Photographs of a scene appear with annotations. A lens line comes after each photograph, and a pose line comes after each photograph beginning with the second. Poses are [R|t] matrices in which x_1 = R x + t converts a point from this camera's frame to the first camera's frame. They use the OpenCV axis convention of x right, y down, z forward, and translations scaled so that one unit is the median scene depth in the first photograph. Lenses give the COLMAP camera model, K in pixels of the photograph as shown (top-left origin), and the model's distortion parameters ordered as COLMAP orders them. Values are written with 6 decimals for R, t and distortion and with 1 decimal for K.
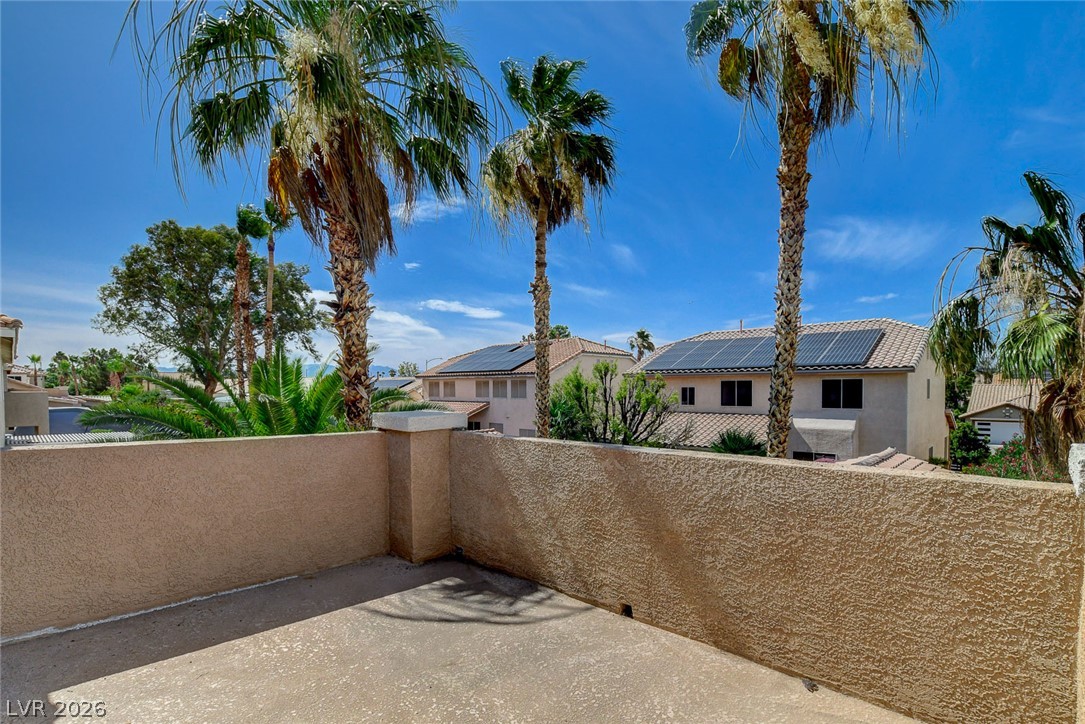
lens RADIAL K [[522.5, 0, 543.0], [0, 522.5, 400.9], [0, 0, 1]] dist [-0.001062, 0.000115]
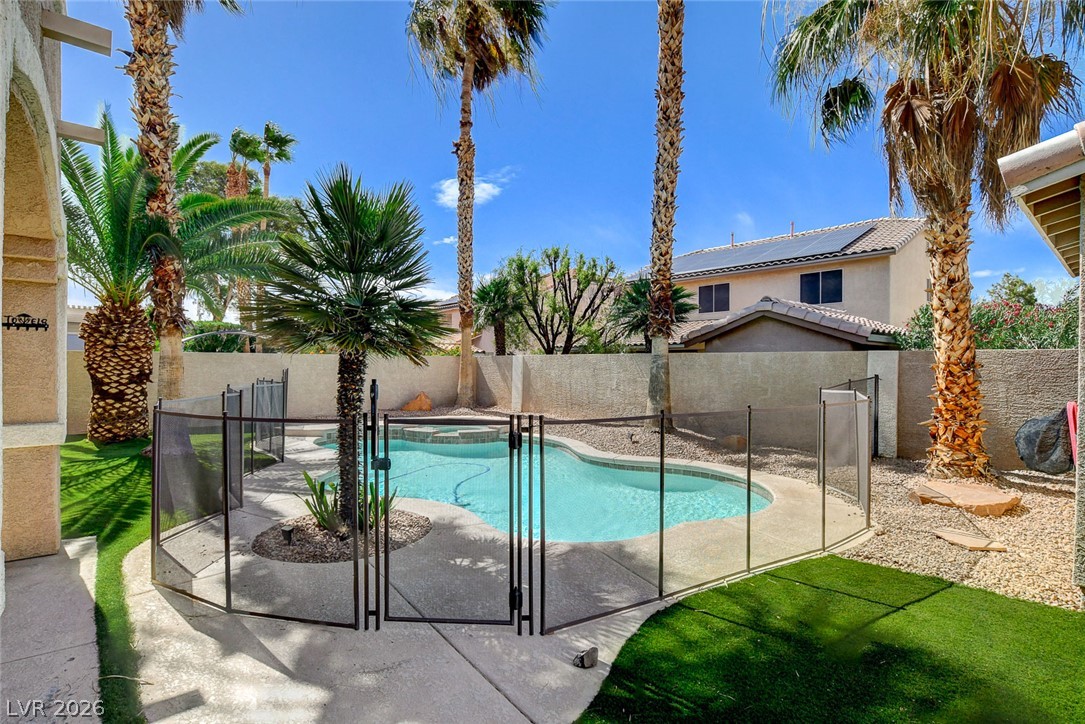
lens RADIAL K [[524.6, 0, 540.8], [0, 524.6, 369.3], [0, 0, 1]] dist [-0.018355, 0.001144]
pose [[0.994200, 0.015990, -0.106354, 0.248445], [-0.018983, 0.999450, -0.027189, 0.218728], [0.105860, 0.029051, 0.993957, 0.064824]]
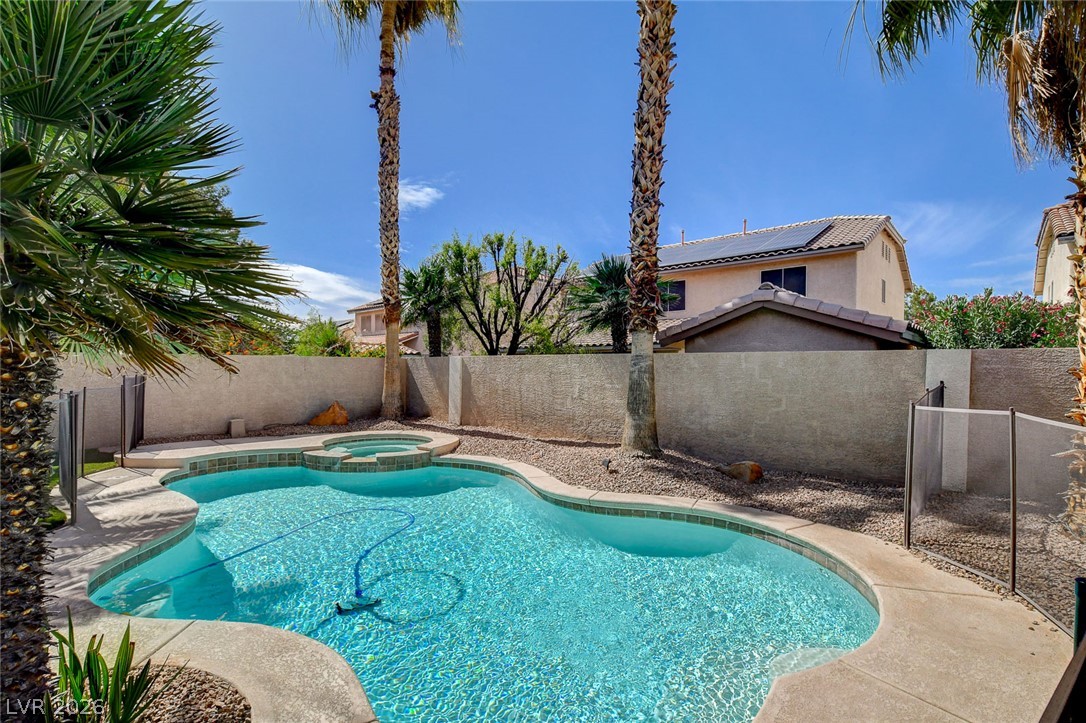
lens RADIAL K [[502.0, 0, 542.2], [0, 502.0, 379.2], [0, 0, 1]] dist [-0.012567, 0.000073]
pose [[0.999787, 0.013187, 0.015881, 0.223849], [-0.012949, 0.999803, -0.015028, 0.211547], [-0.016076, 0.014819, 0.999761, 0.254980]]
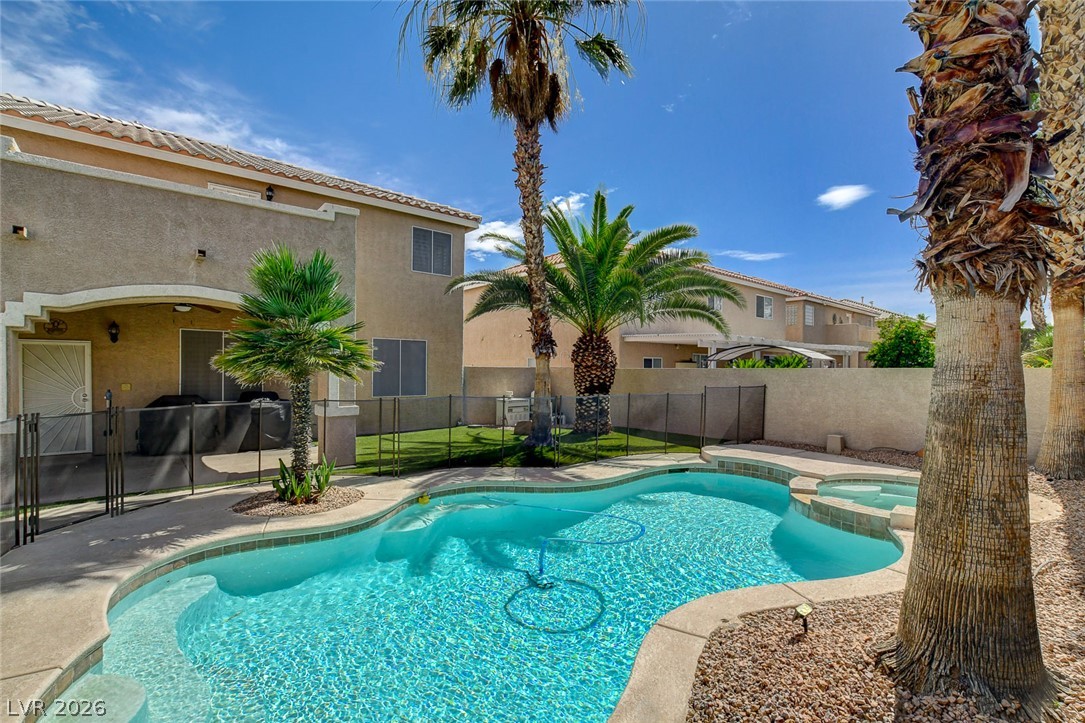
lens RADIAL K [[493.5, 0, 540.5], [0, 493.5, 365.7], [0, 0, 1]] dist [-0.023383, -0.000050]
pose [[-0.109239, 0.001070, -0.994015, 0.495510], [-0.041895, 0.999106, 0.005679, 0.183738], [0.993132, 0.042265, -0.109097, 0.622147]]
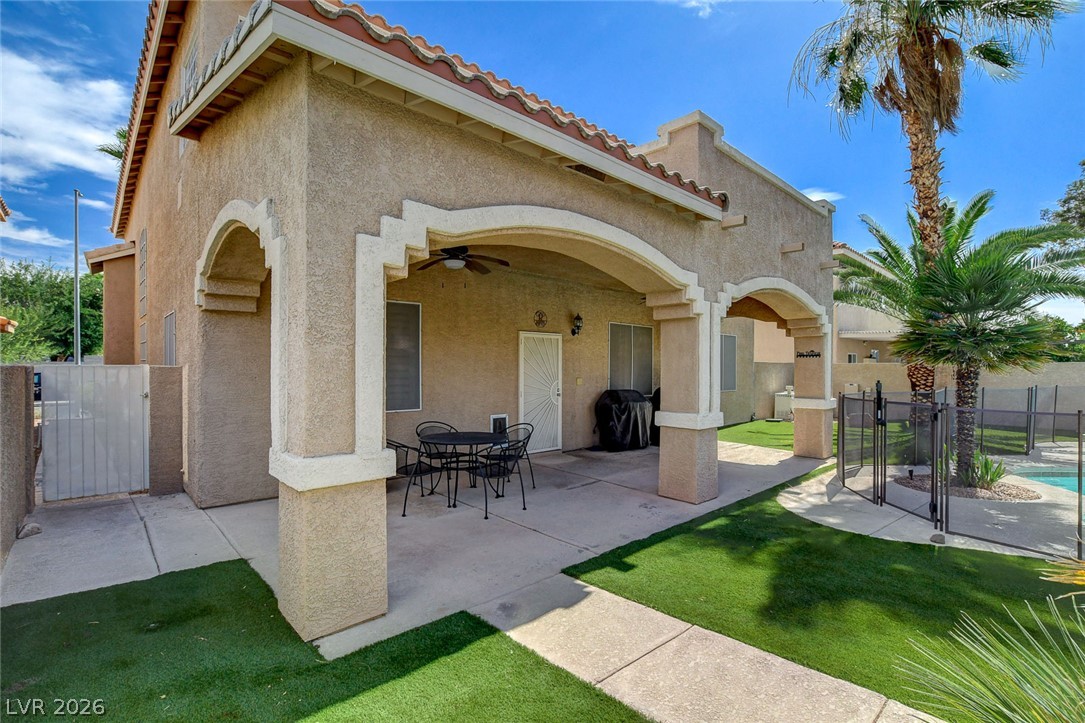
lens RADIAL K [[492.0, 0, 541.3], [0, 492.0, 369.6], [0, 0, 1]] dist [-0.018920, 0.000211]
pose [[-0.067602, 0.013756, -0.997618, 0.557330], [-0.040196, 0.999056, 0.016500, 0.213530], [0.996902, 0.041216, -0.066986, 0.019637]]
